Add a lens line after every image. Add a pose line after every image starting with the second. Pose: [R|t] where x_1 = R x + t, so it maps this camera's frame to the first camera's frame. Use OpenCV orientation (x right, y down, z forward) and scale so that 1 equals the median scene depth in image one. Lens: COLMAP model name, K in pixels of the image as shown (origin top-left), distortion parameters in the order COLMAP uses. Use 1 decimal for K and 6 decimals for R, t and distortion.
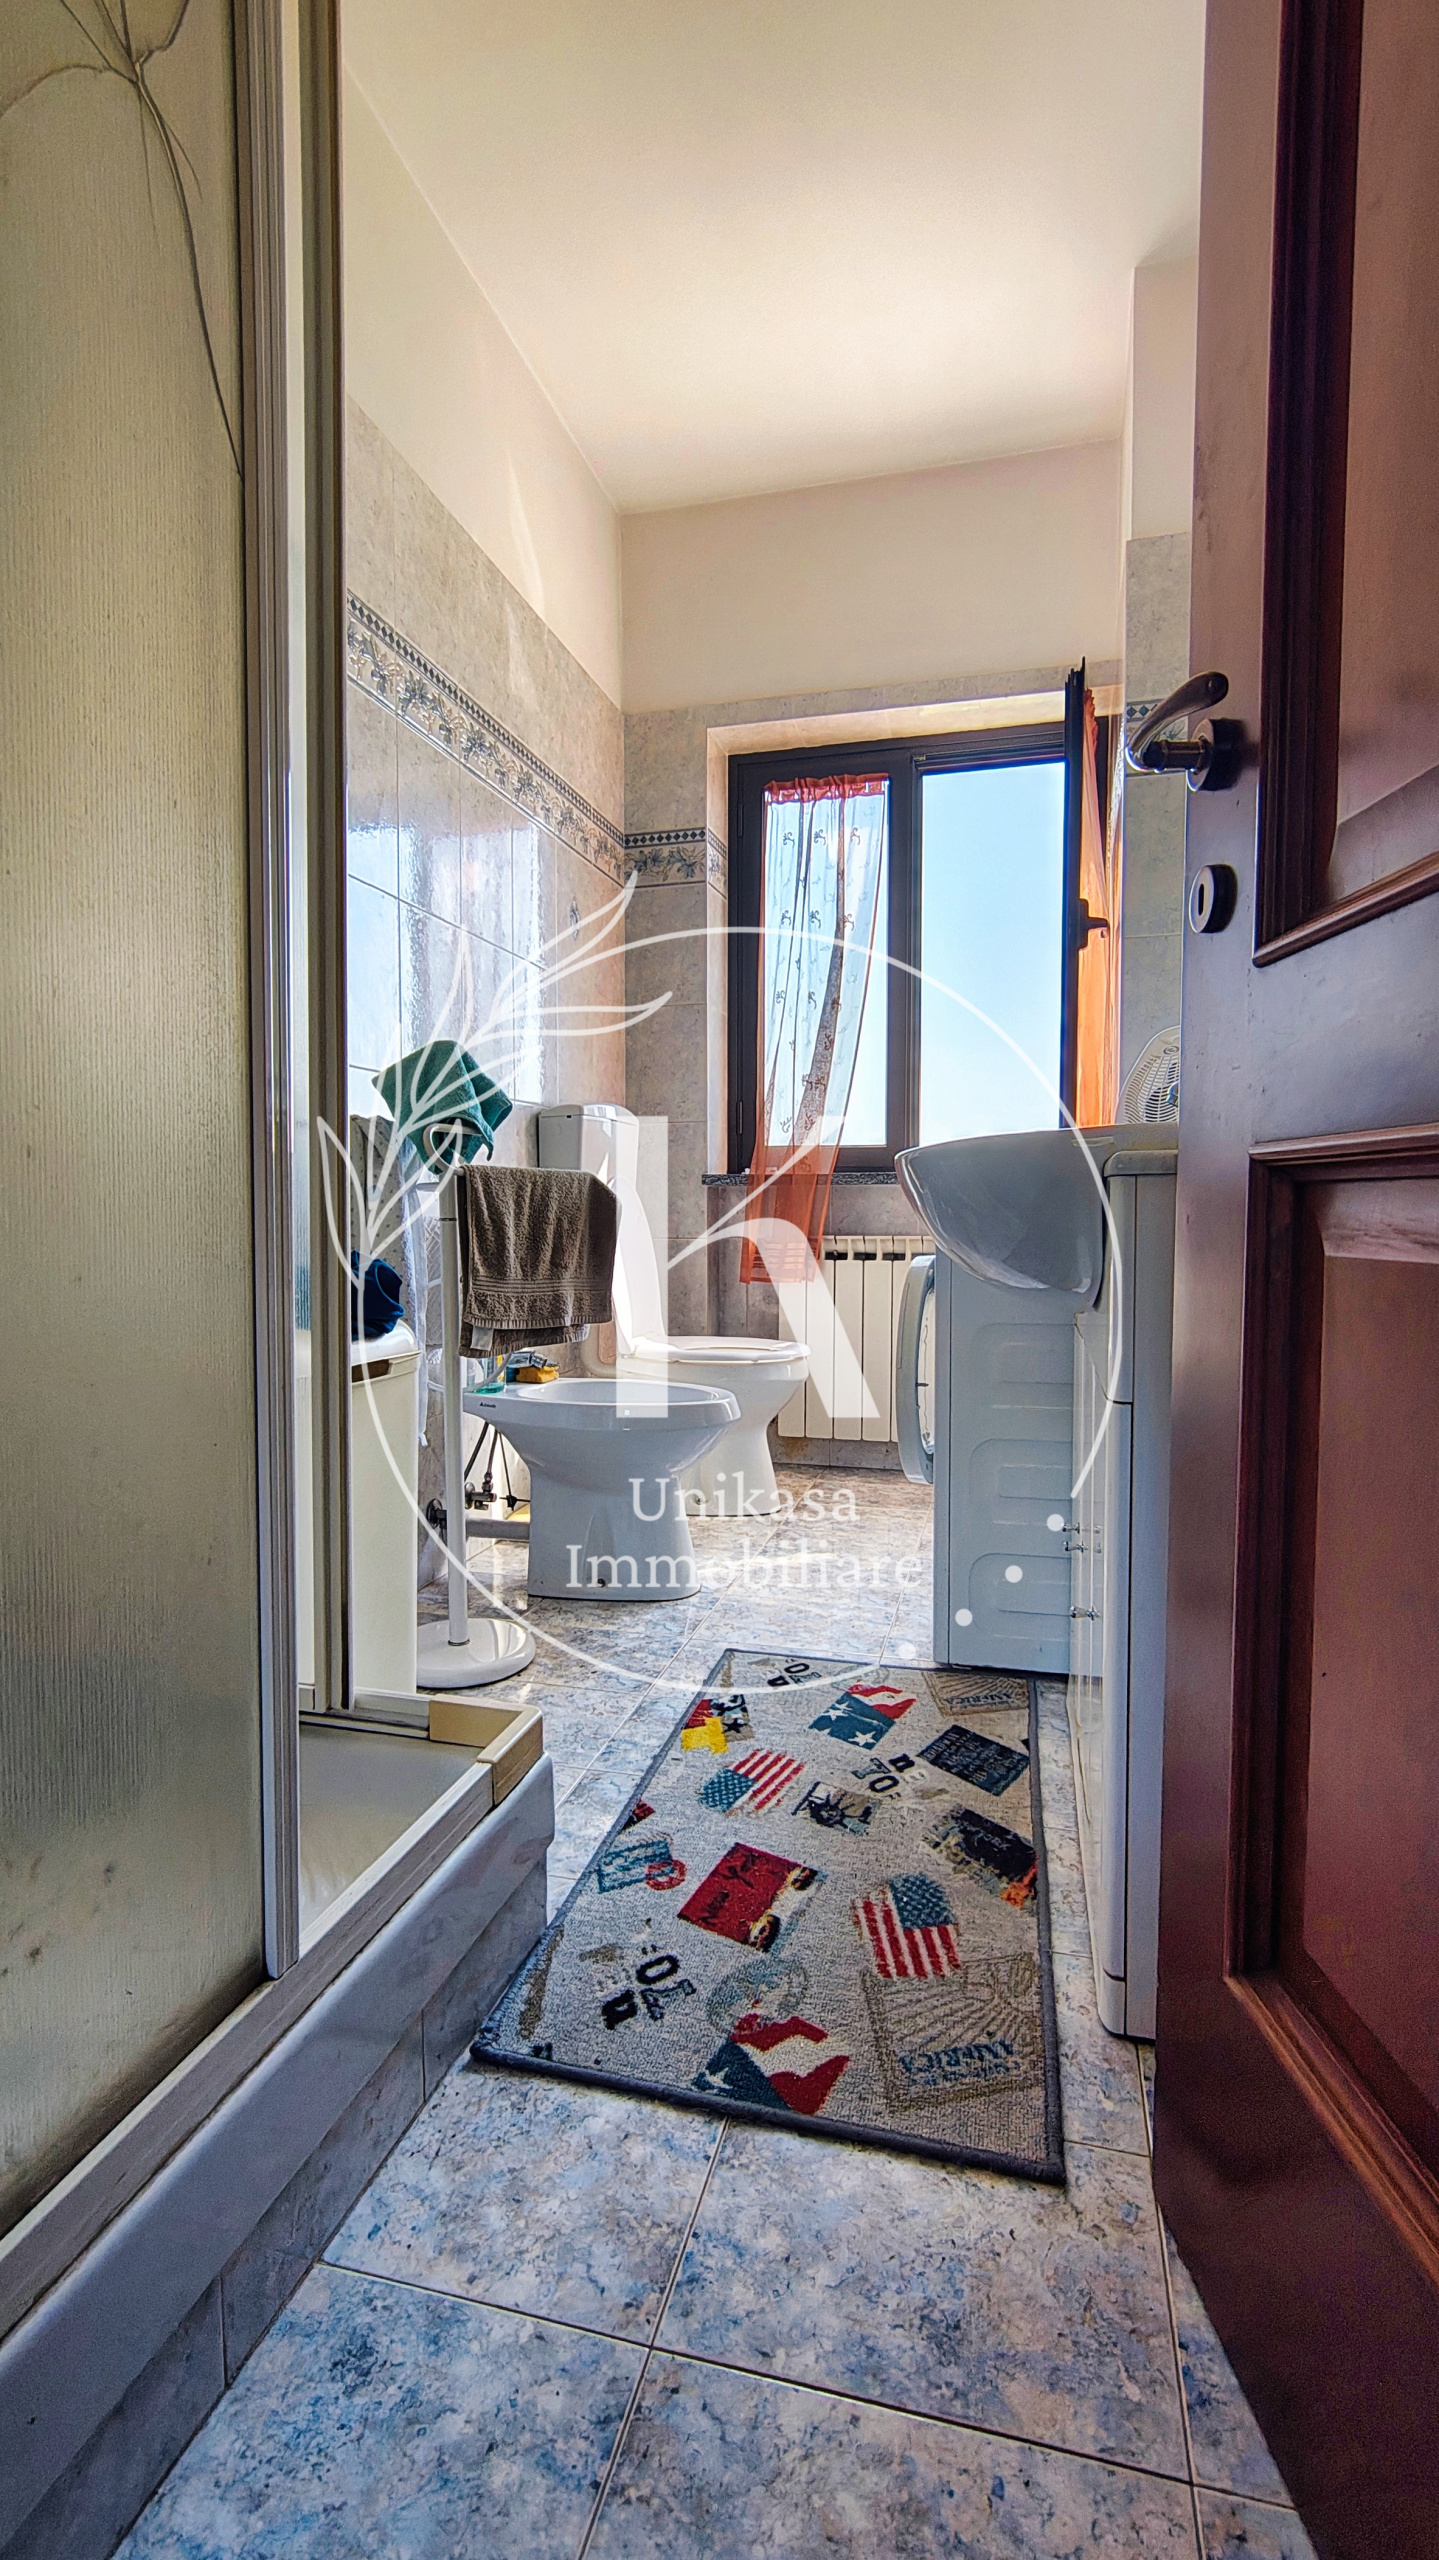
lens RADIAL K [[1194.3, 0, 707.4], [0, 1194.3, 1271.9], [0, 0, 1]] dist [-0.015660, 0.008348]
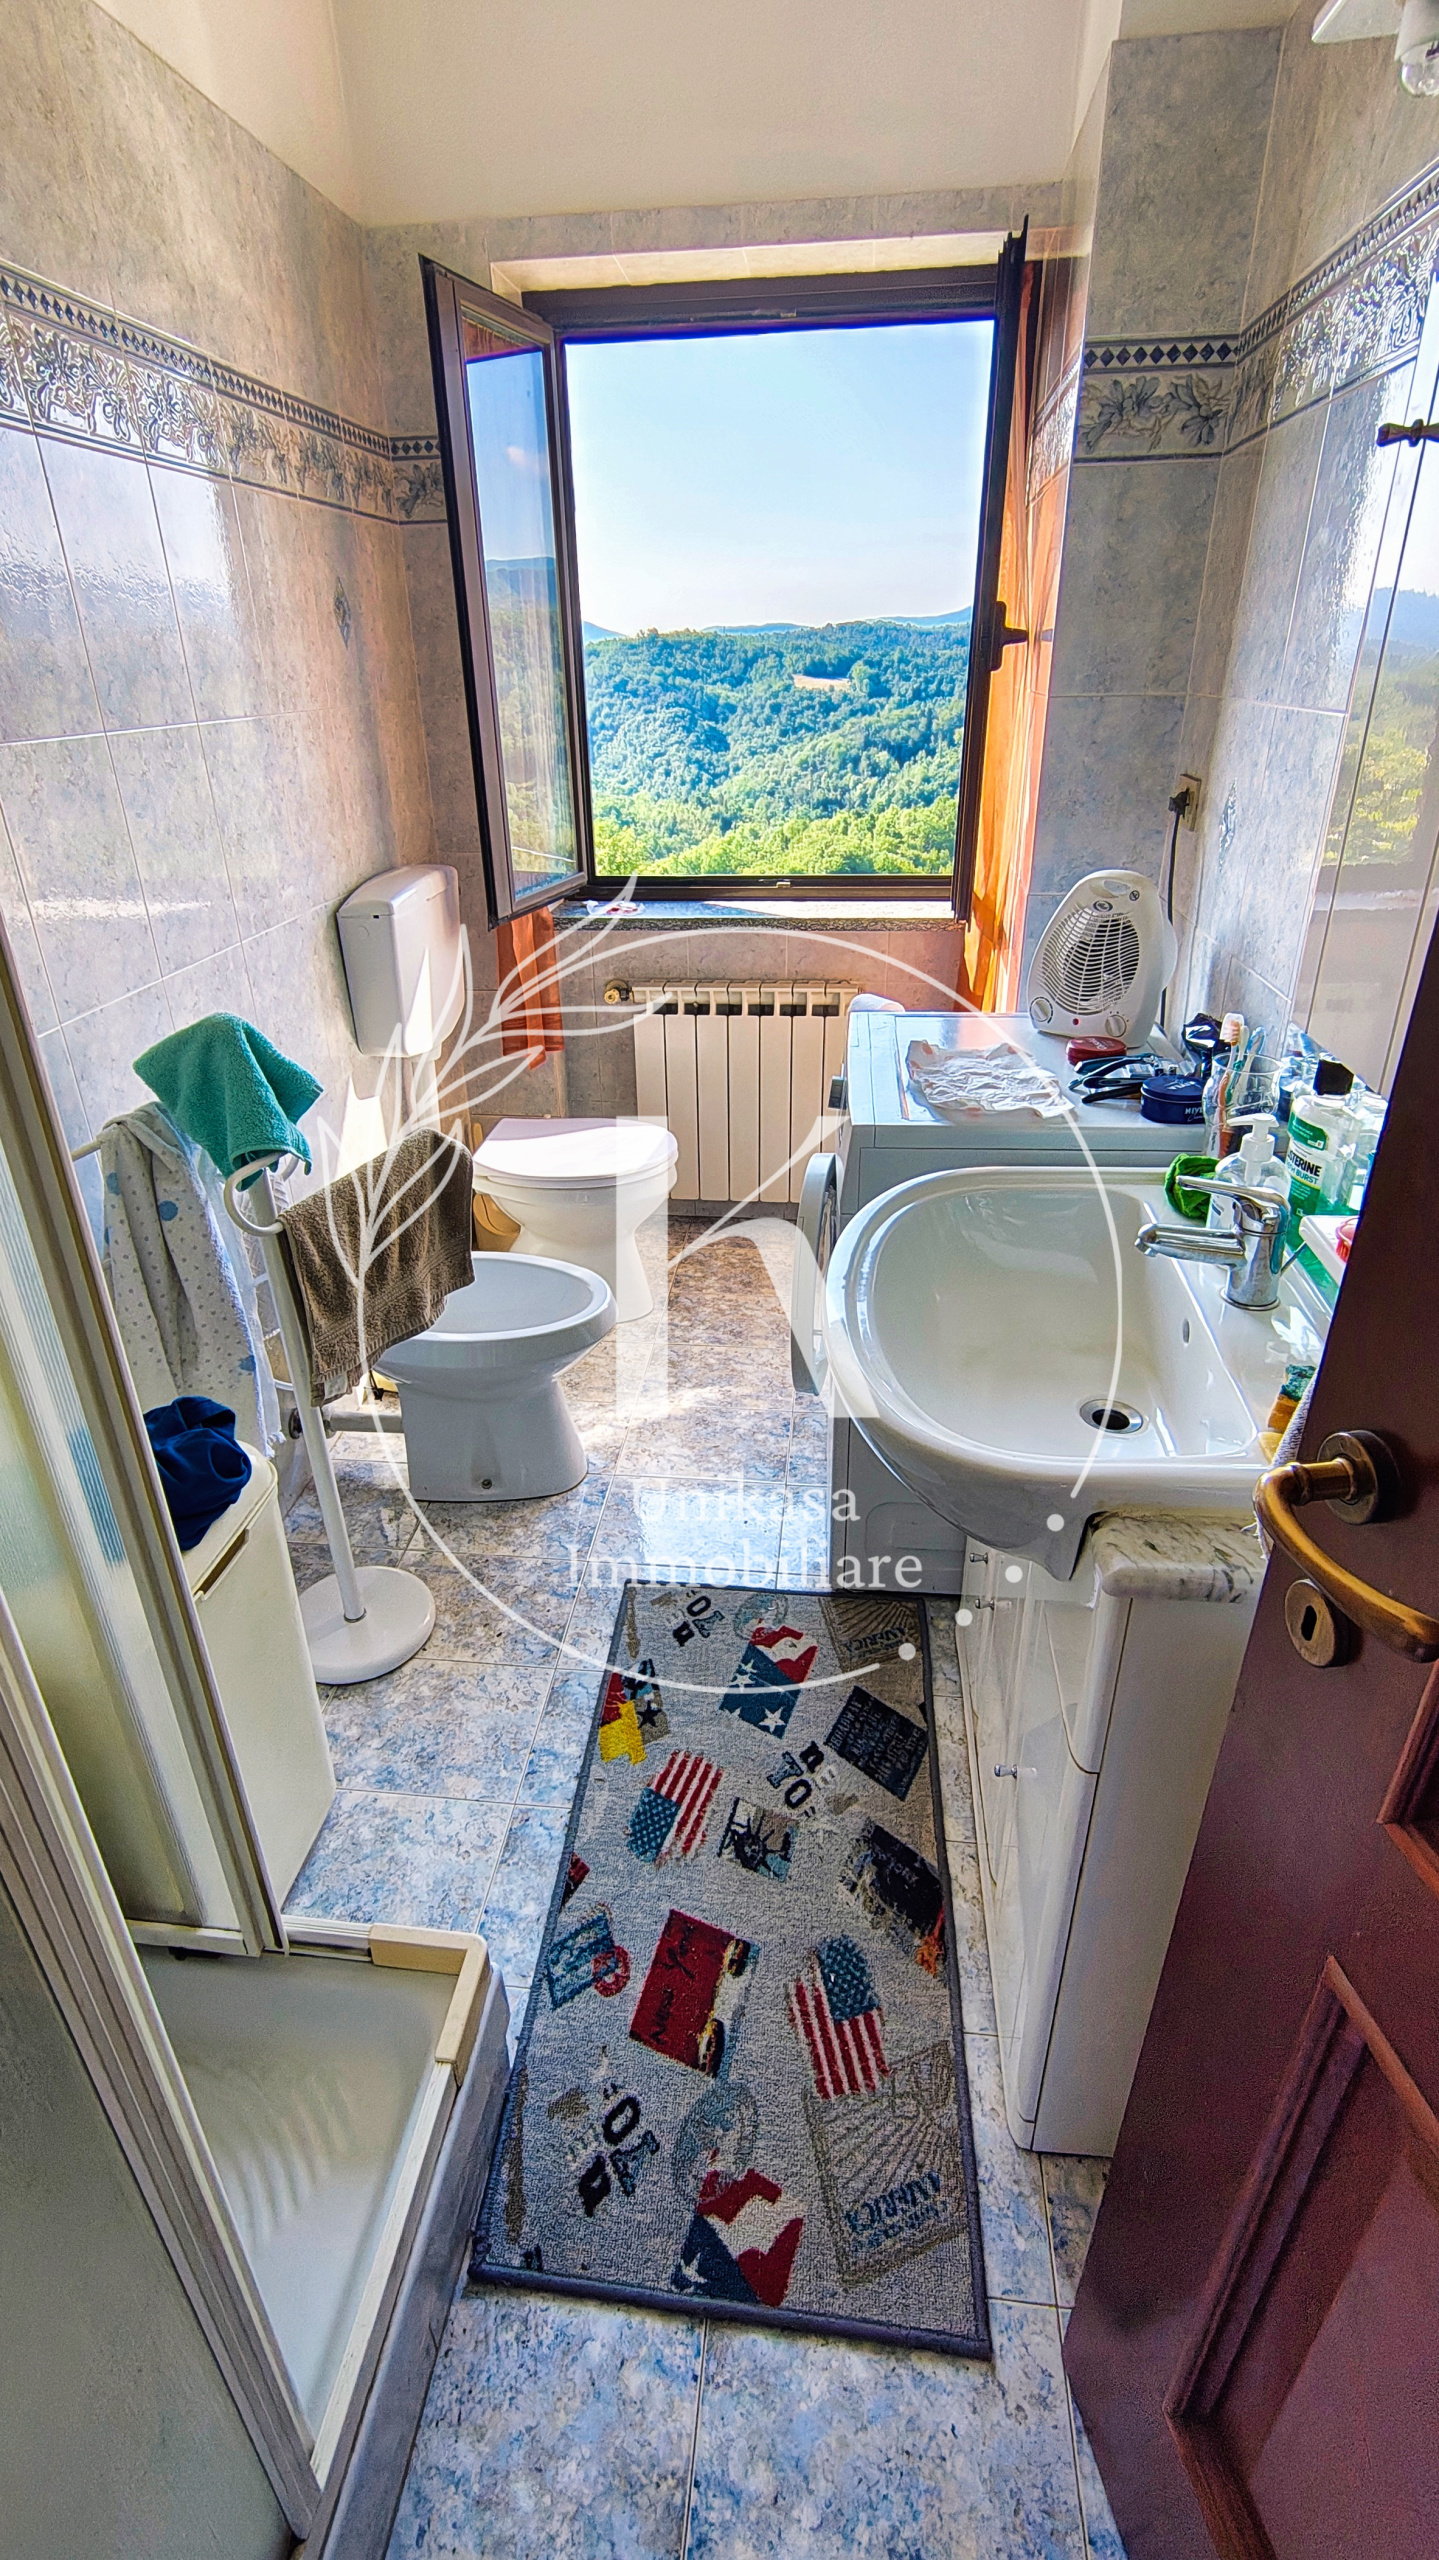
lens RADIAL K [[1194.3, 0, 710.9], [0, 1194.3, 1283.6], [0, 0, 1]] dist [-0.015660, 0.008348]
pose [[0.988544, -0.087392, 0.123055, -0.026065], [0.027729, 0.906594, 0.421092, -0.549265], [-0.148361, -0.412856, 0.898632, 0.300658]]
